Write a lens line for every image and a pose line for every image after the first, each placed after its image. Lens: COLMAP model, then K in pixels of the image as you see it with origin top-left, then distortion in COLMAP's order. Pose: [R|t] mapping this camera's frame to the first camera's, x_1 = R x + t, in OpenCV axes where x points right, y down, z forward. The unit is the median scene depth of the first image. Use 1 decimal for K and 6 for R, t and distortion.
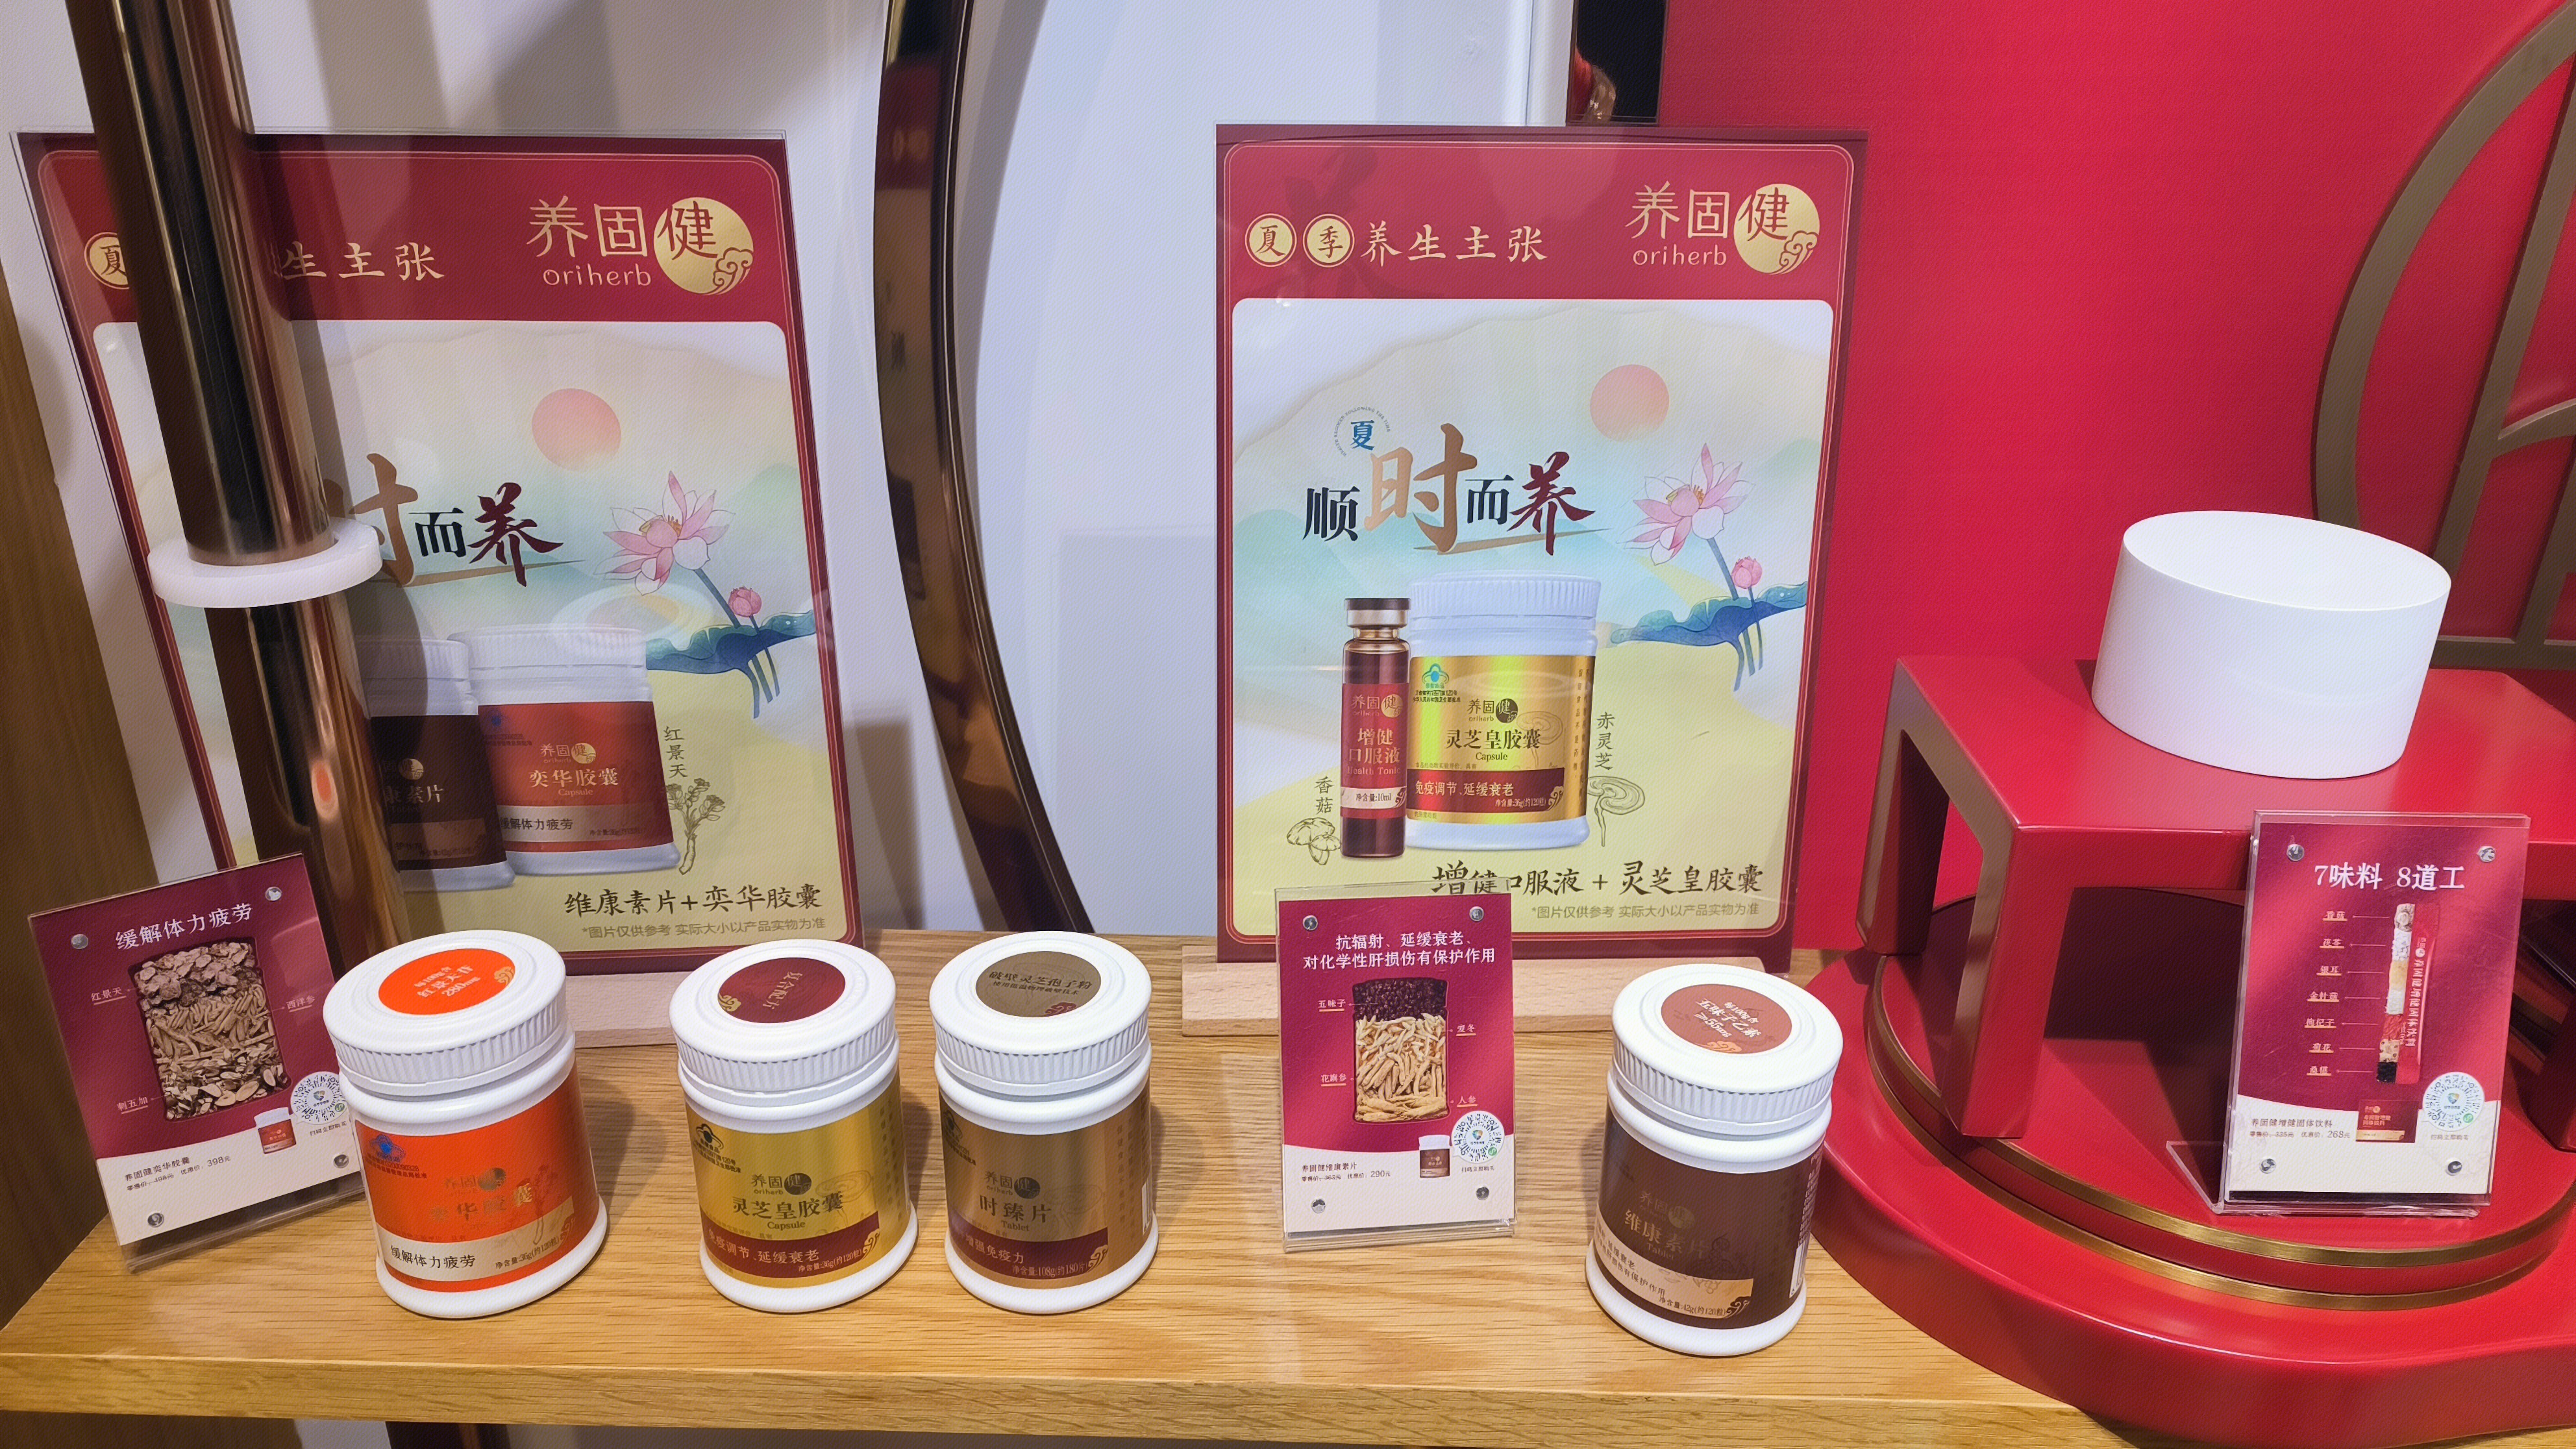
lens RADIAL K [[1932.2, 0, 1288.0], [0, 1932.2, 724.5], [0, 0, 1]] dist [0.051936, -0.051518]
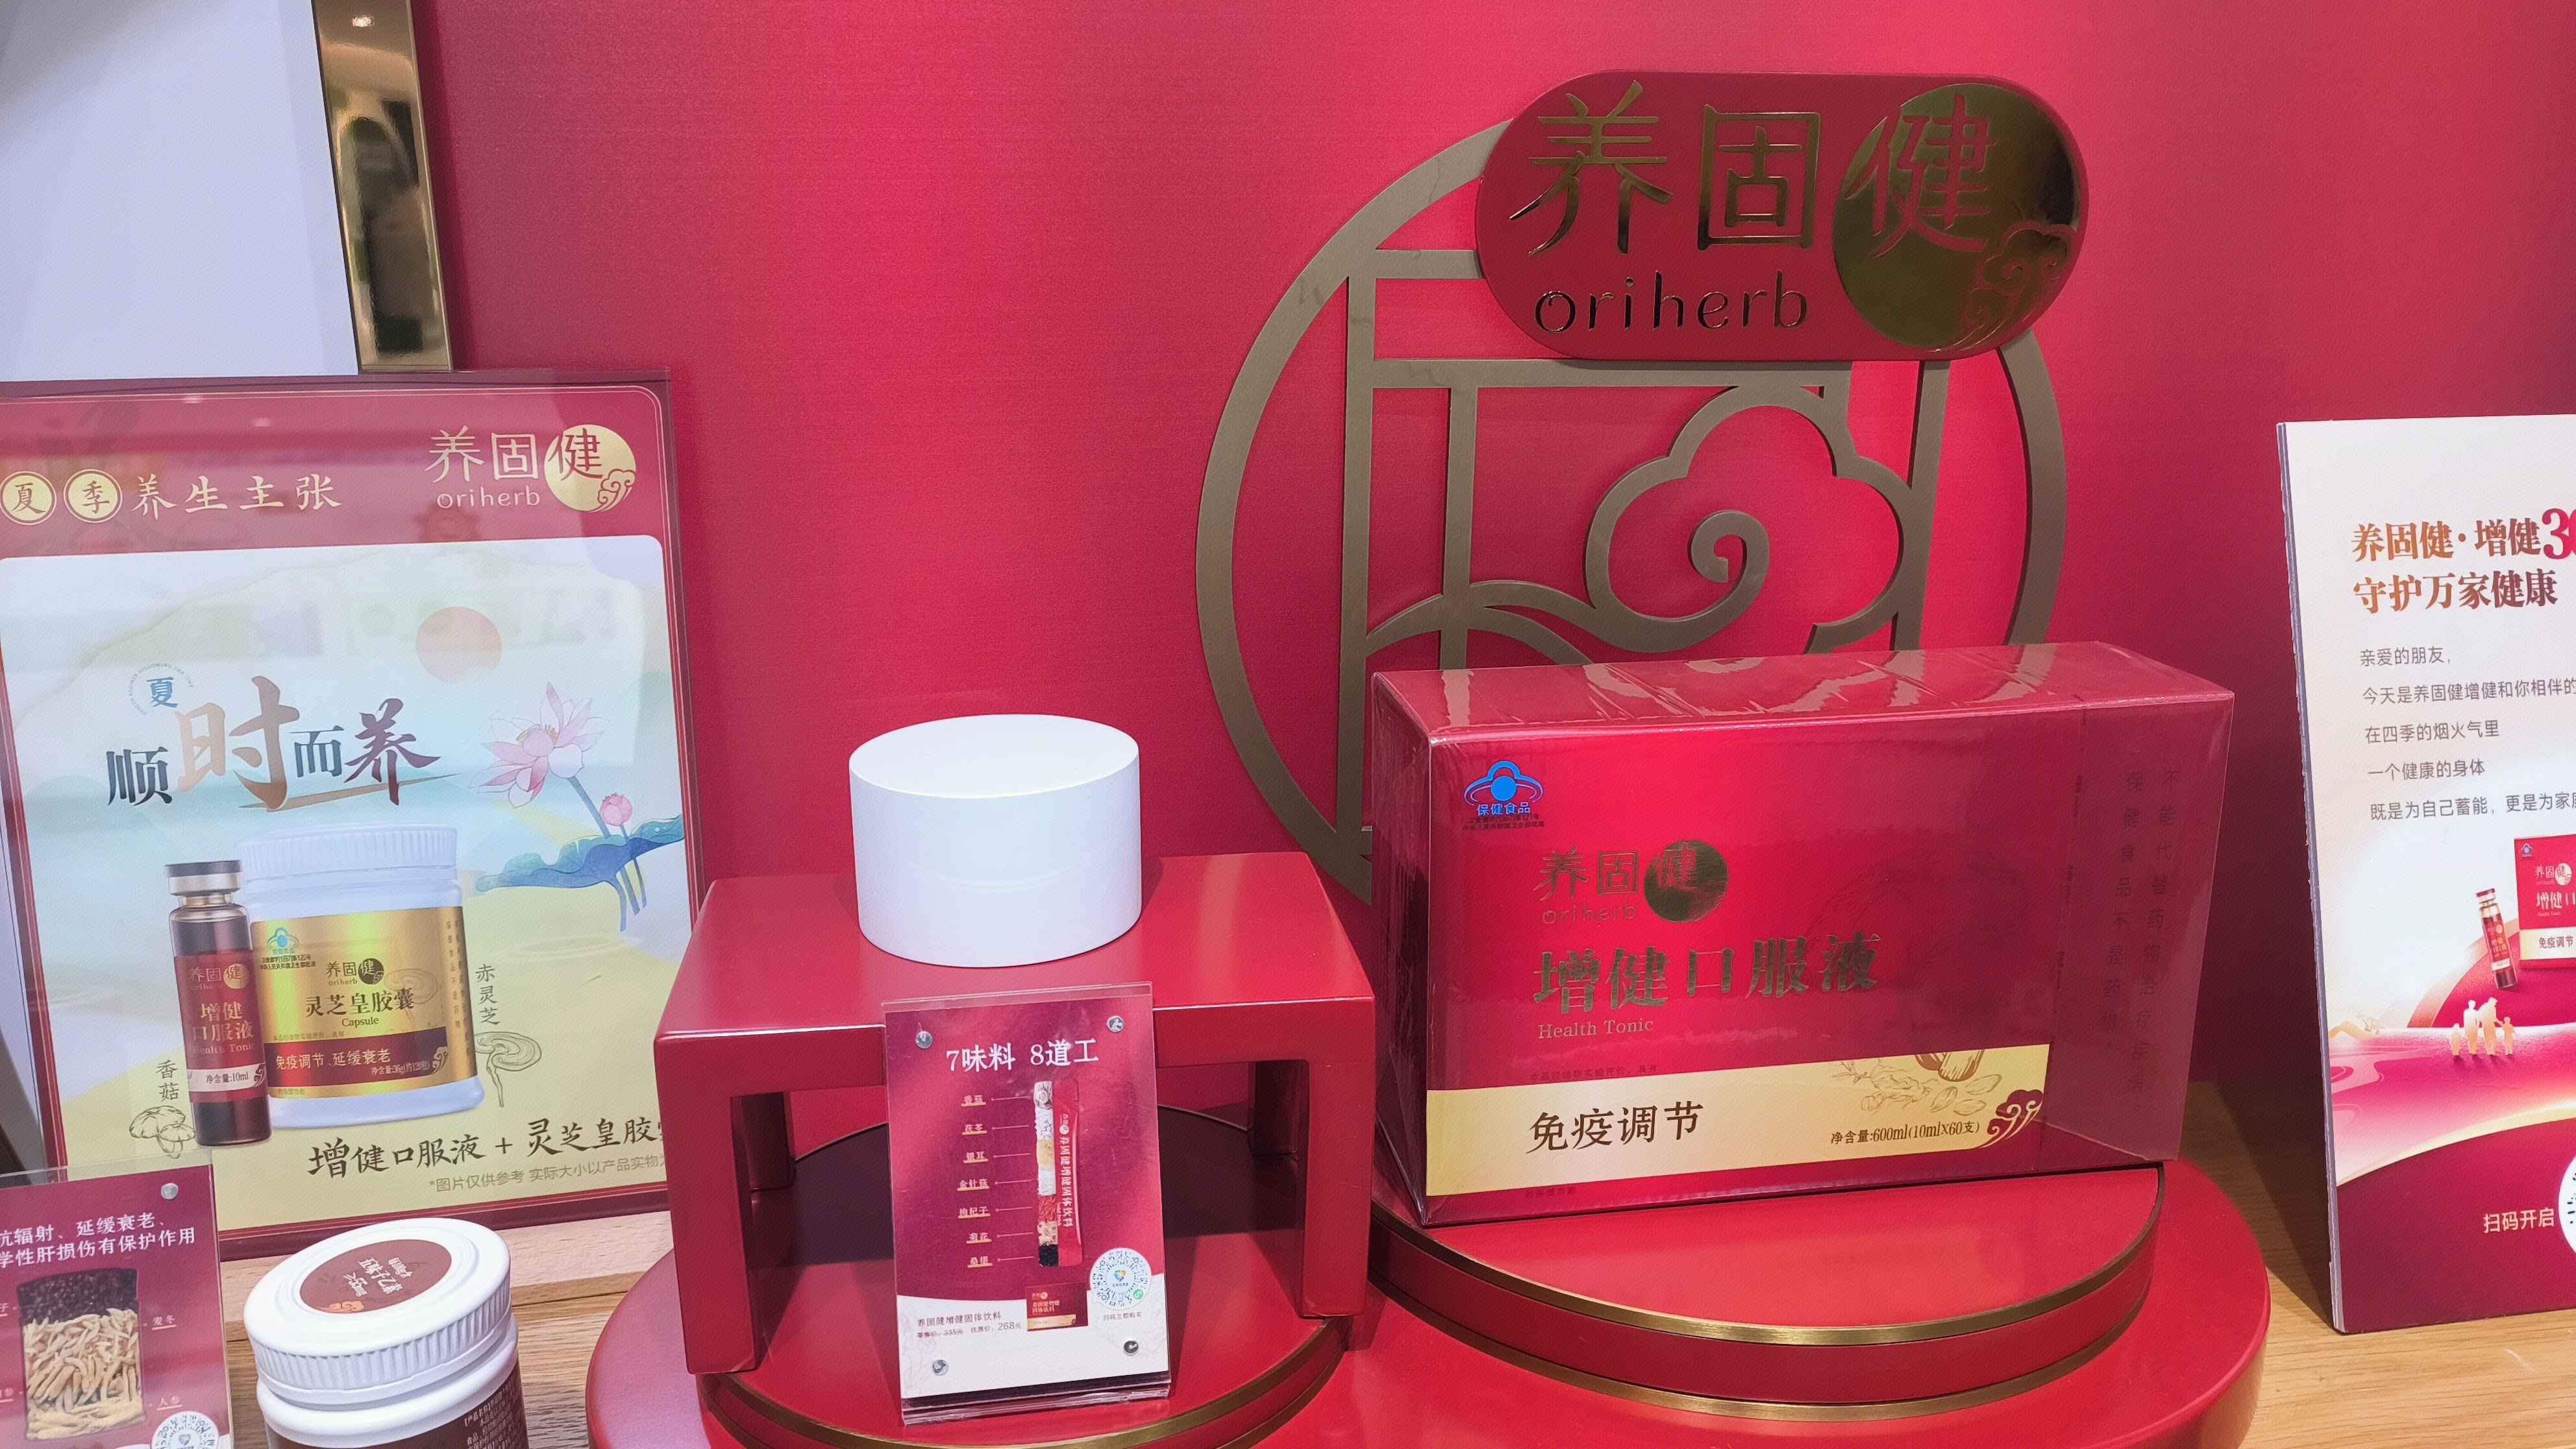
lens RADIAL K [[1932.2, 0, 1288.0], [0, 1932.2, 724.5], [0, 0, 1]] dist [0.051936, -0.051518]
pose [[0.985803, -0.061475, 0.156248, 0.429832], [0.083929, 0.986382, -0.141441, 0.048230], [-0.145425, 0.152547, 0.977538, -0.019699]]
